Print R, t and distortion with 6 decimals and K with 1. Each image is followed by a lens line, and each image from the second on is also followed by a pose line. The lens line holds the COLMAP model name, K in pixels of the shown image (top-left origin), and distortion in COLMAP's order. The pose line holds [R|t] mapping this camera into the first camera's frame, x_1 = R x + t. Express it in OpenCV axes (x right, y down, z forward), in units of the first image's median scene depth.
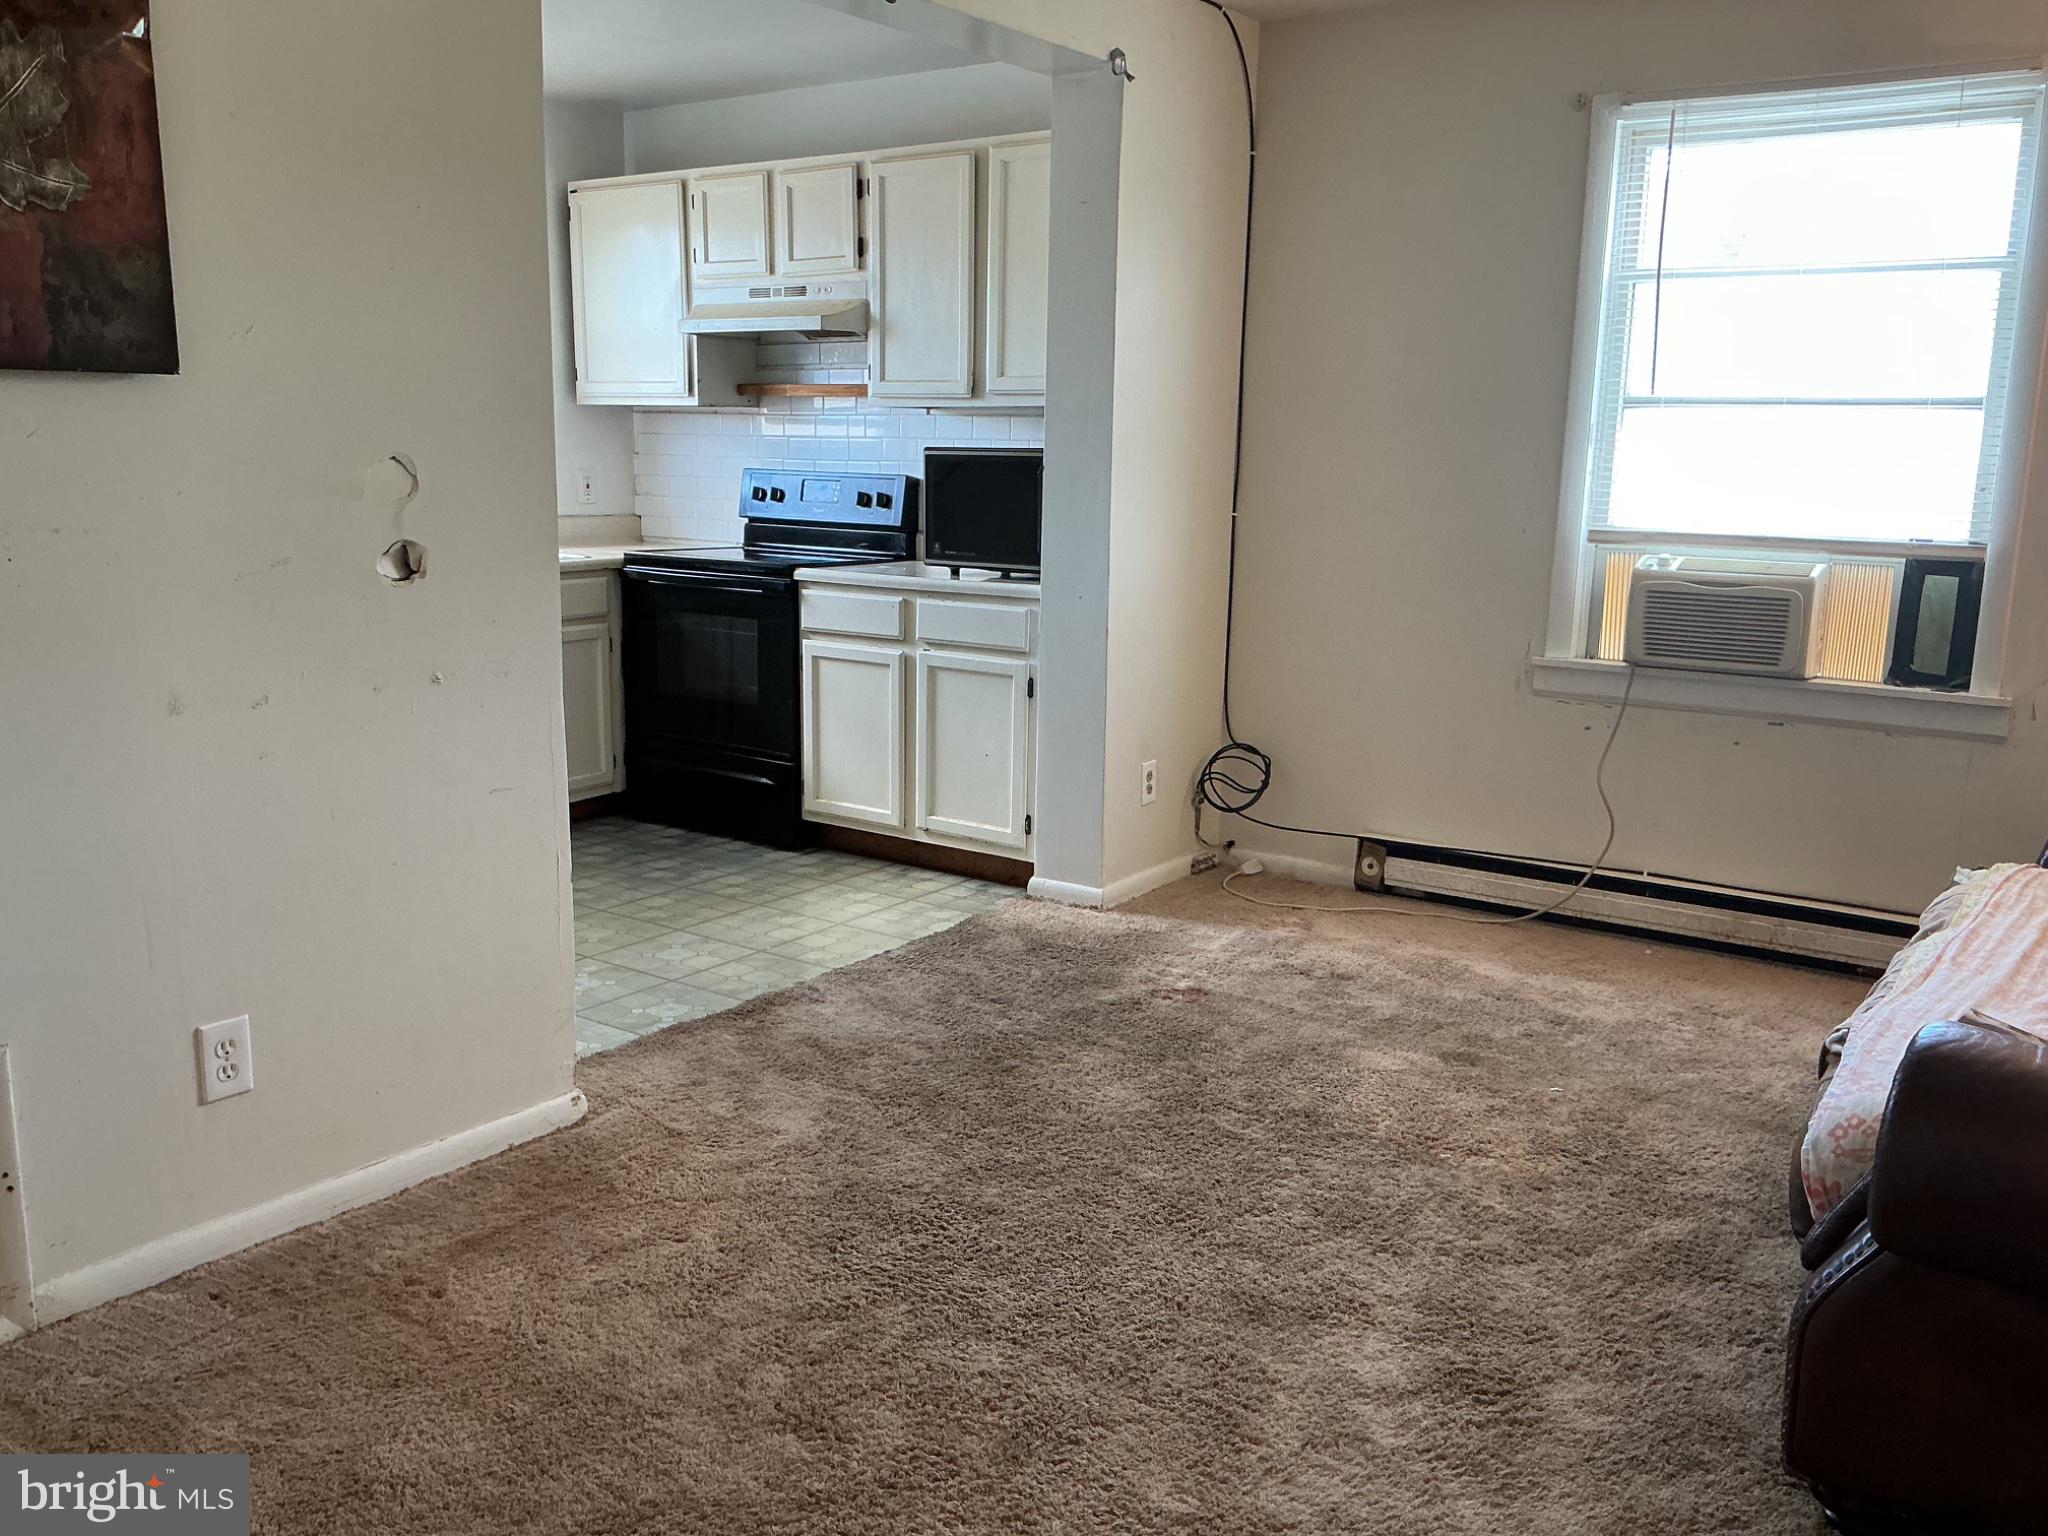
lens RADIAL K [[1683.1, 0, 1024.0], [0, 1683.1, 768.0], [0, 0, 1]] dist [0.142389, -0.293130]
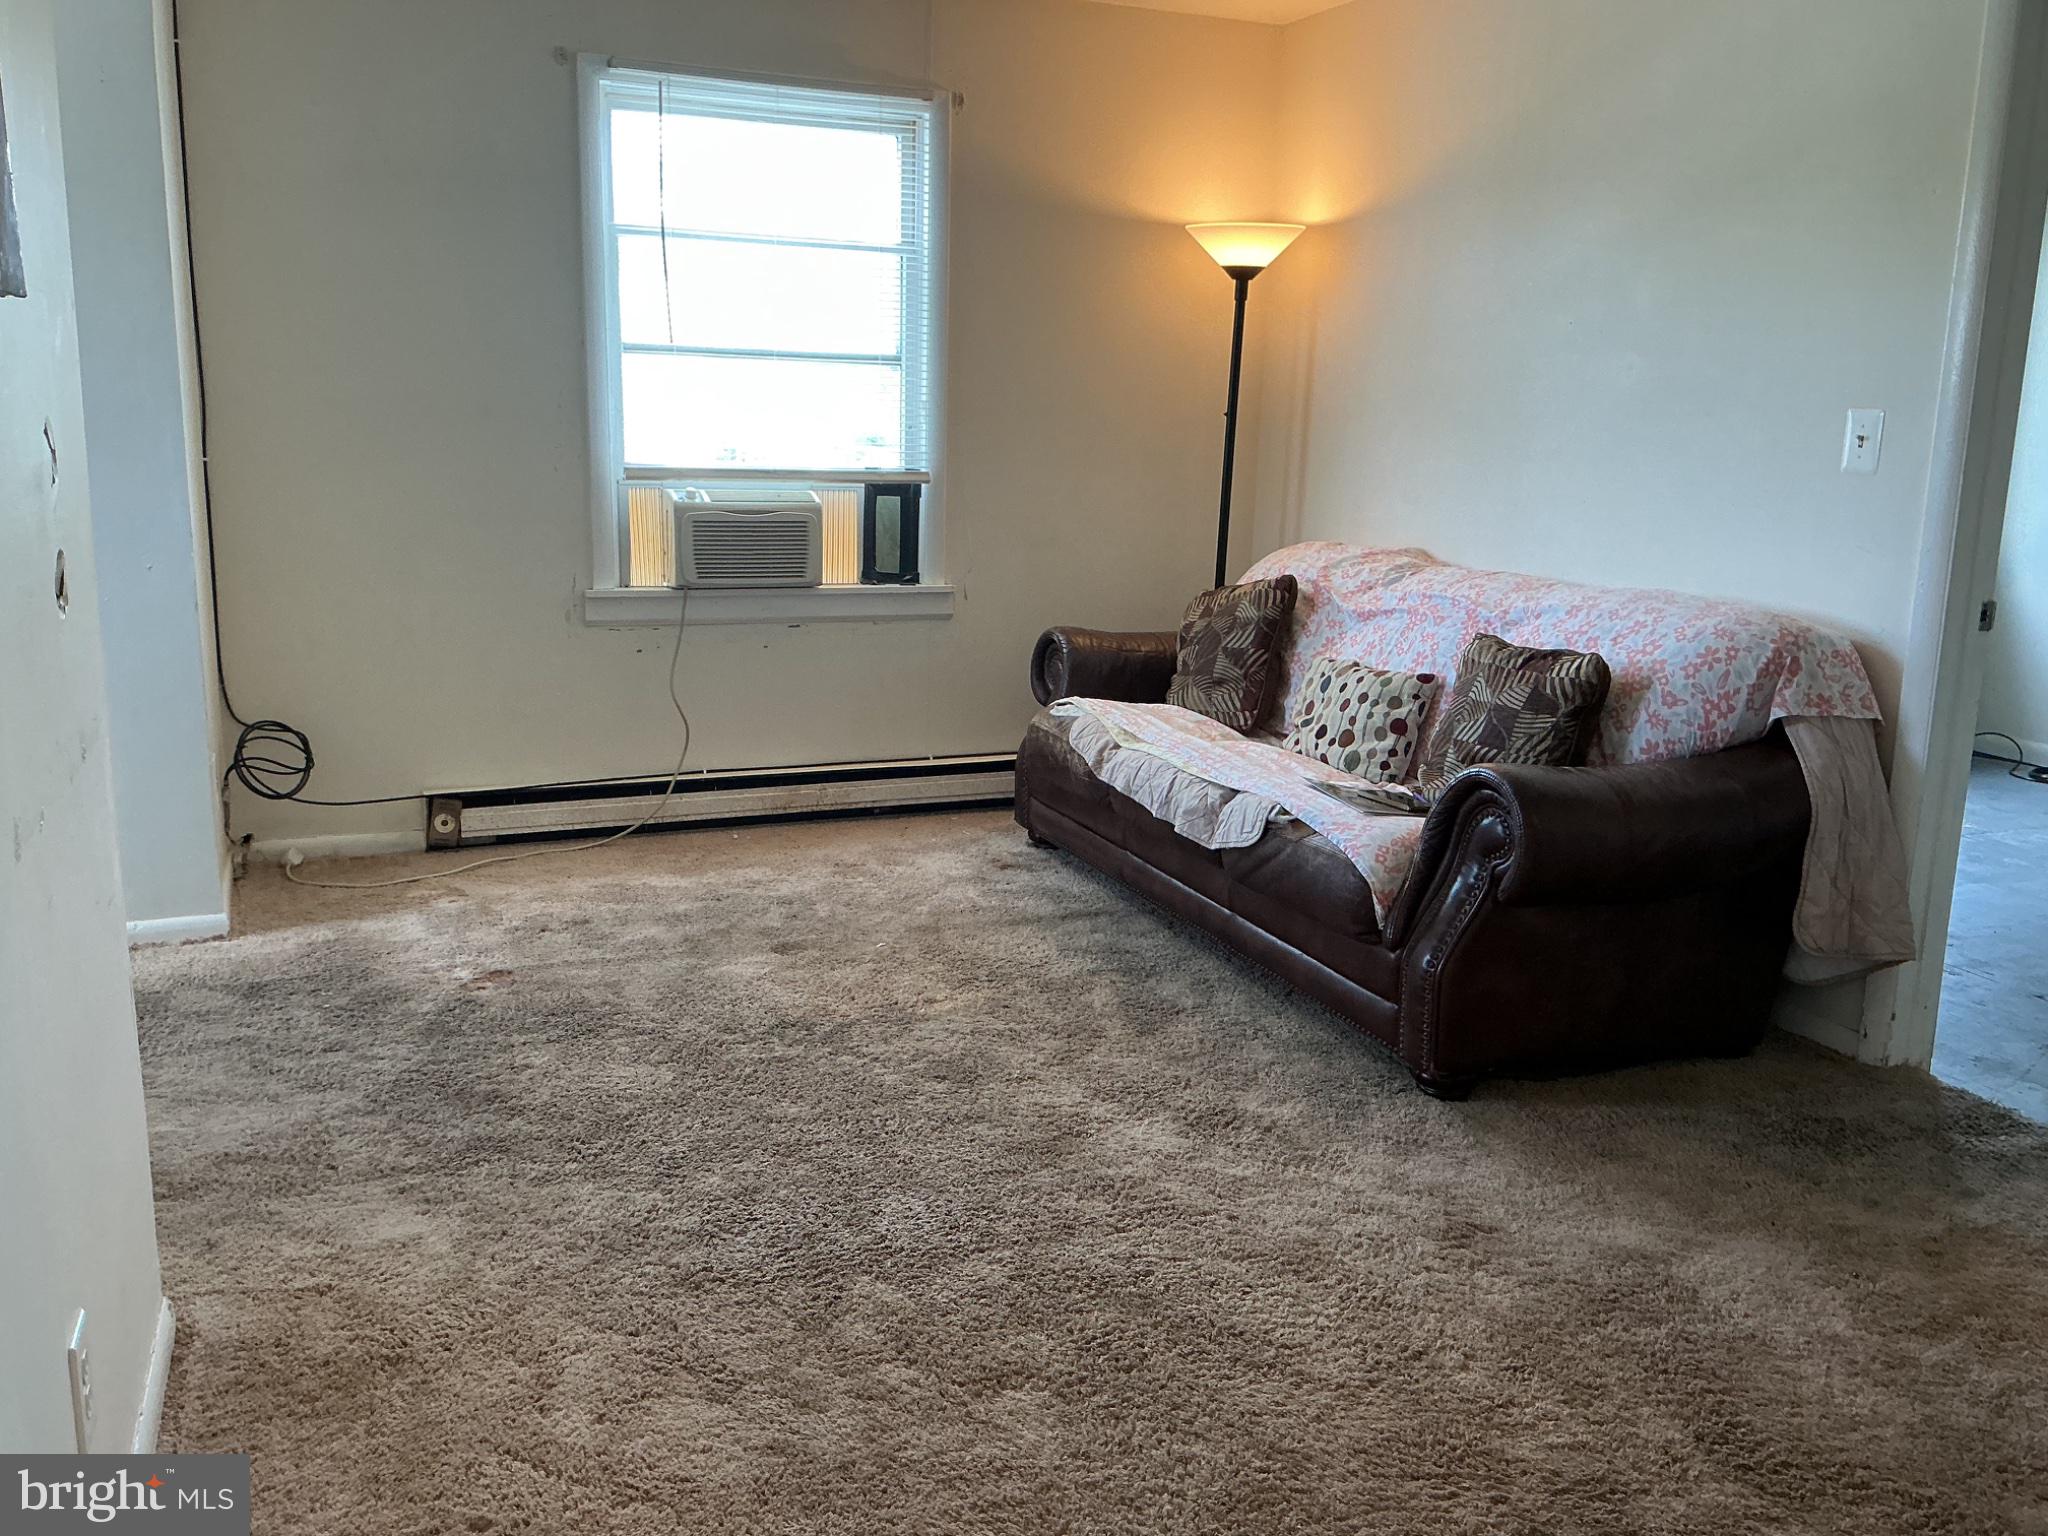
lens RADIAL K [[1683.1, 0, 1024.0], [0, 1683.1, 768.0], [0, 0, 1]] dist [0.142389, -0.293130]
pose [[0.532417, -0.182733, 0.826523, -0.439799], [0.145072, 0.981673, 0.123584, -0.047436], [-0.833958, 0.054107, 0.549169, 0.201627]]
